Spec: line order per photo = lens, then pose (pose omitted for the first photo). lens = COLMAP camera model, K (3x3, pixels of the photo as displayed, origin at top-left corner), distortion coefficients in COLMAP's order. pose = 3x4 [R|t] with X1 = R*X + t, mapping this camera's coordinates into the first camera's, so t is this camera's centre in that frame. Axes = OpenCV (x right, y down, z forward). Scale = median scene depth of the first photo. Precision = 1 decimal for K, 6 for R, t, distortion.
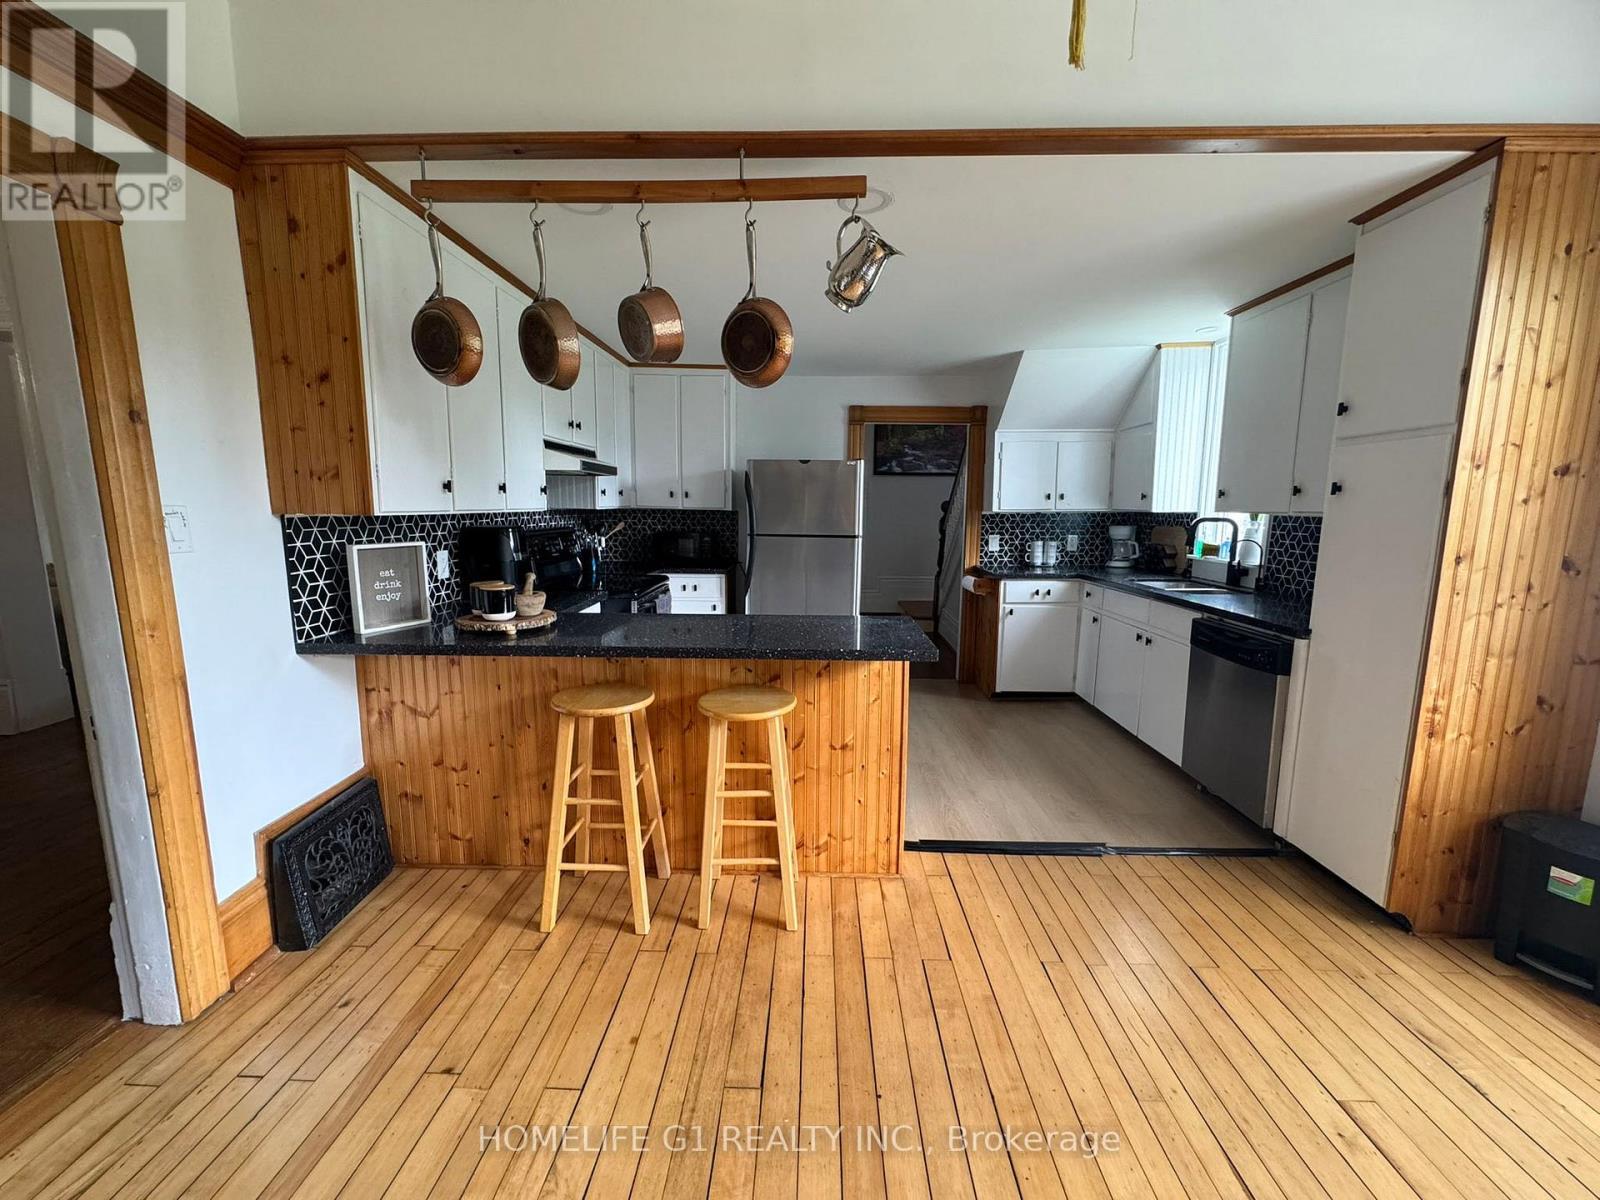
lens RADIAL K [[639.9, 0, 799.2], [0, 639.9, 598.5], [0, 0, 1]] dist [-0.002798, 0.000149]
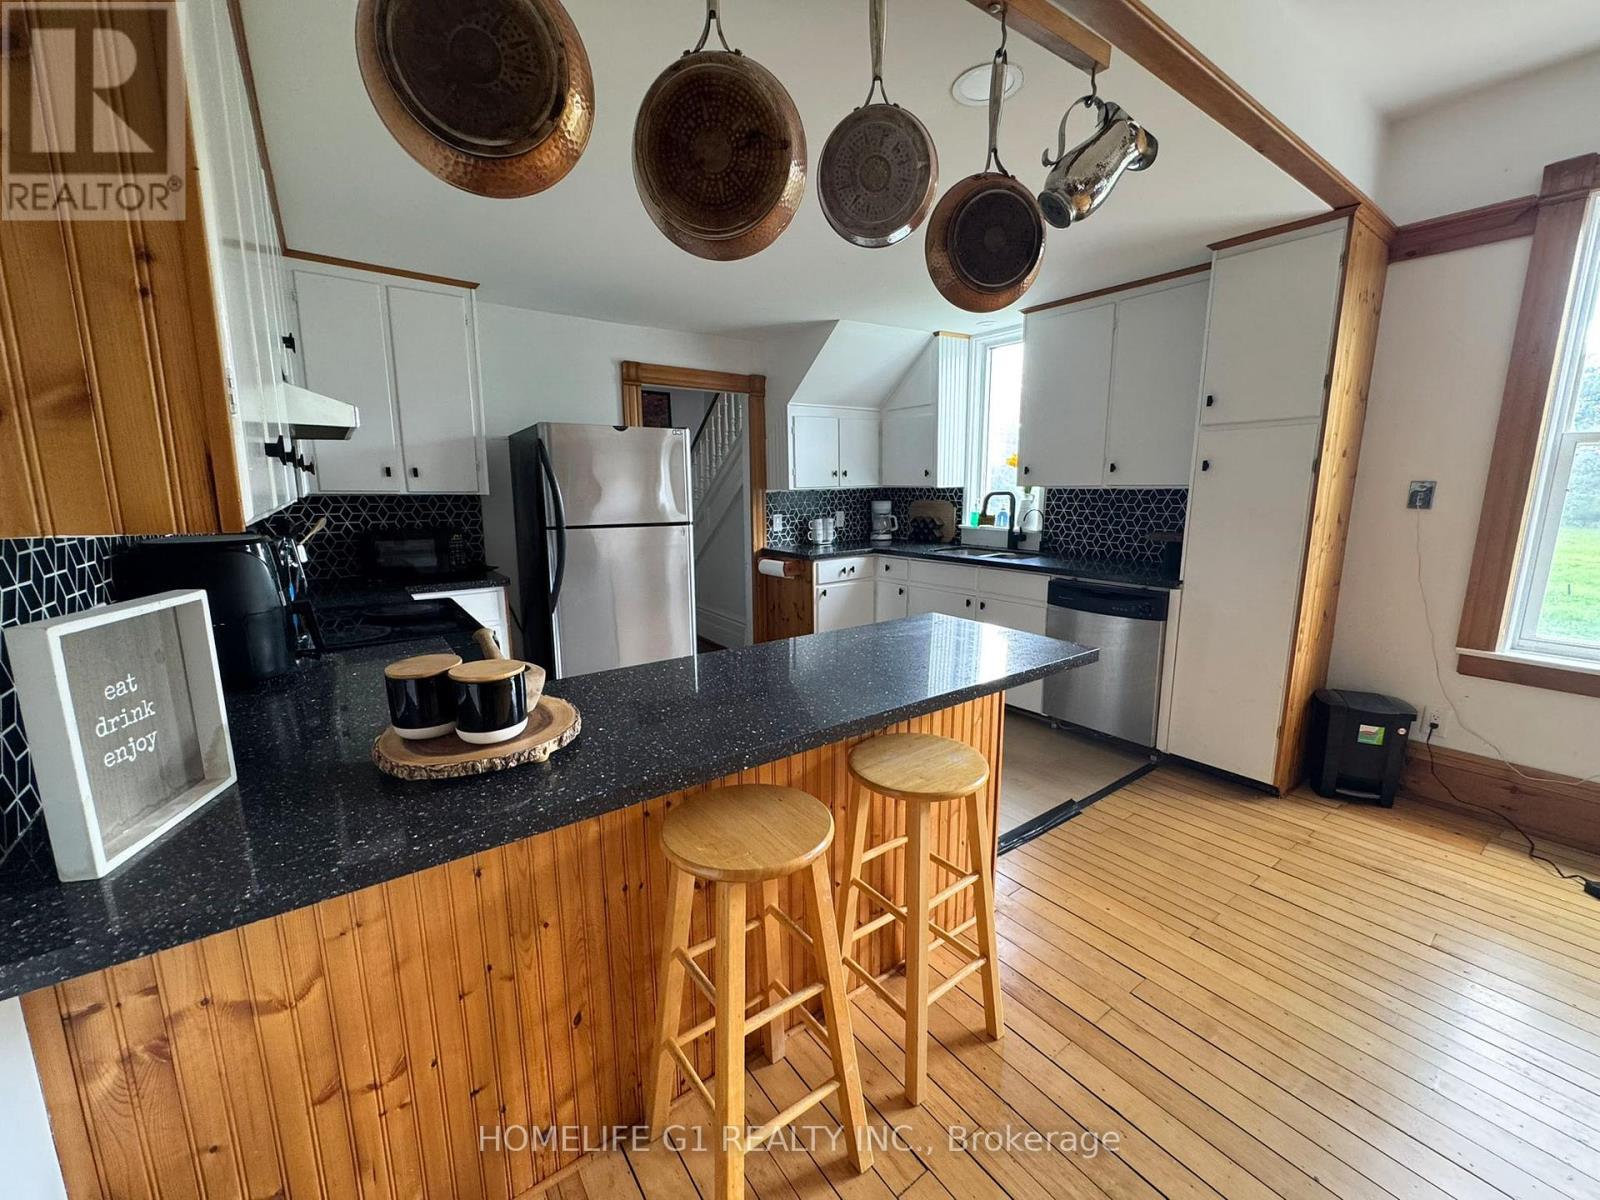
lens RADIAL K [[639.9, 0, 799.2], [0, 639.9, 598.5], [0, 0, 1]] dist [-0.002798, 0.000149]
pose [[0.792907, -0.119256, 0.597559, -0.533355], [0.099253, 0.992841, 0.066445, -0.073594], [-0.601205, 0.006625, 0.799067, 0.463651]]
